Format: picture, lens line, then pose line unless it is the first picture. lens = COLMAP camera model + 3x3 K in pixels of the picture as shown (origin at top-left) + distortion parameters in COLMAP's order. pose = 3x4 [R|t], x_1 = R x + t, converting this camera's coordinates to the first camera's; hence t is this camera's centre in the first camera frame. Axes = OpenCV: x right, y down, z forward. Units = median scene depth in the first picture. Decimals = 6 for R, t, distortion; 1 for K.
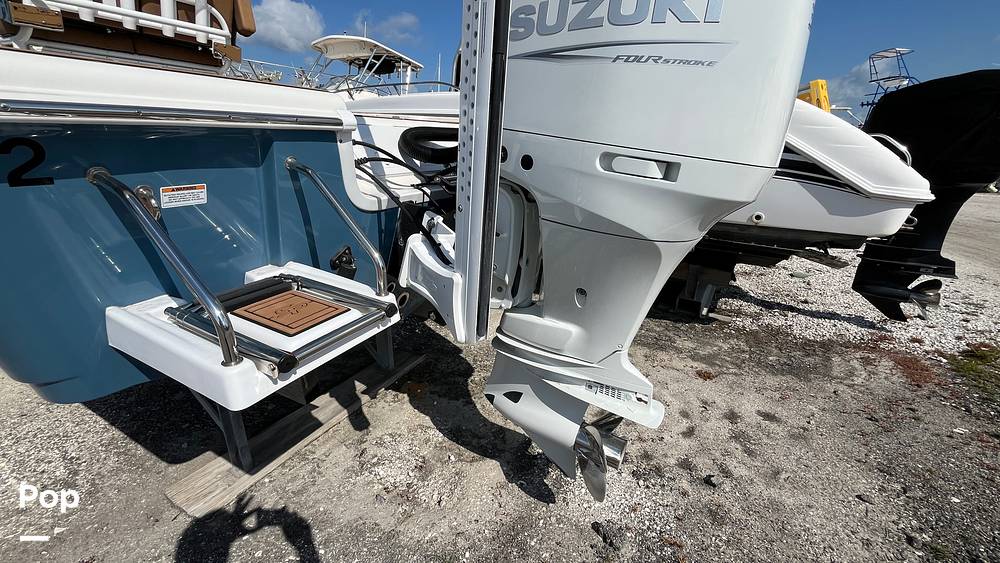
lens RADIAL K [[404.3, 0, 499.8], [0, 404.3, 276.0], [0, 0, 1]] dist [-0.003185, 0.000169]
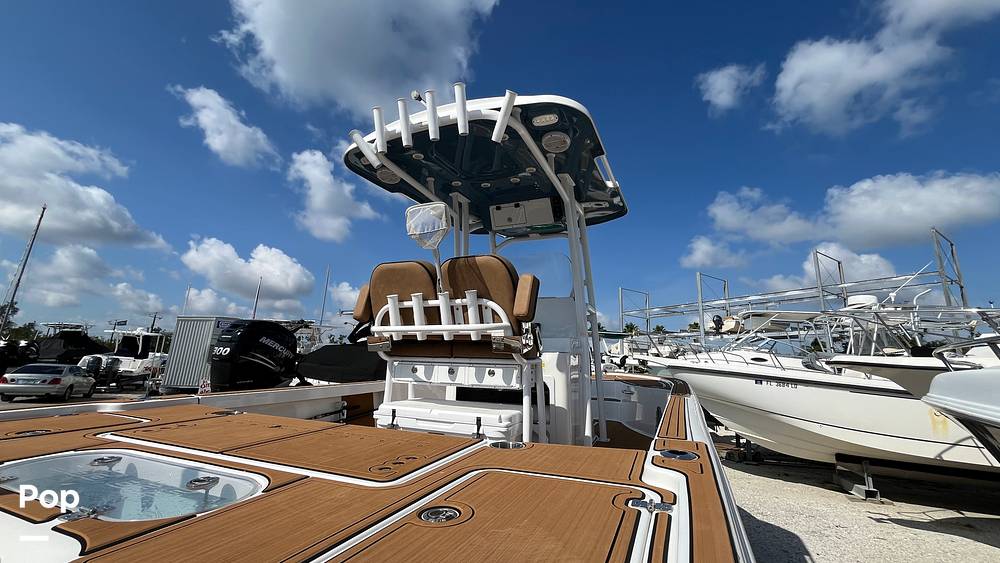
lens RADIAL K [[404.3, 0, 499.2], [0, 404.3, 275.3], [0, 0, 1]] dist [-0.003185, 0.000169]
pose [[0.054253, -0.241501, -0.968883, 0.166157], [-0.346263, 0.905552, -0.245105, -0.505424], [0.936567, 0.348786, -0.034494, 1.027310]]
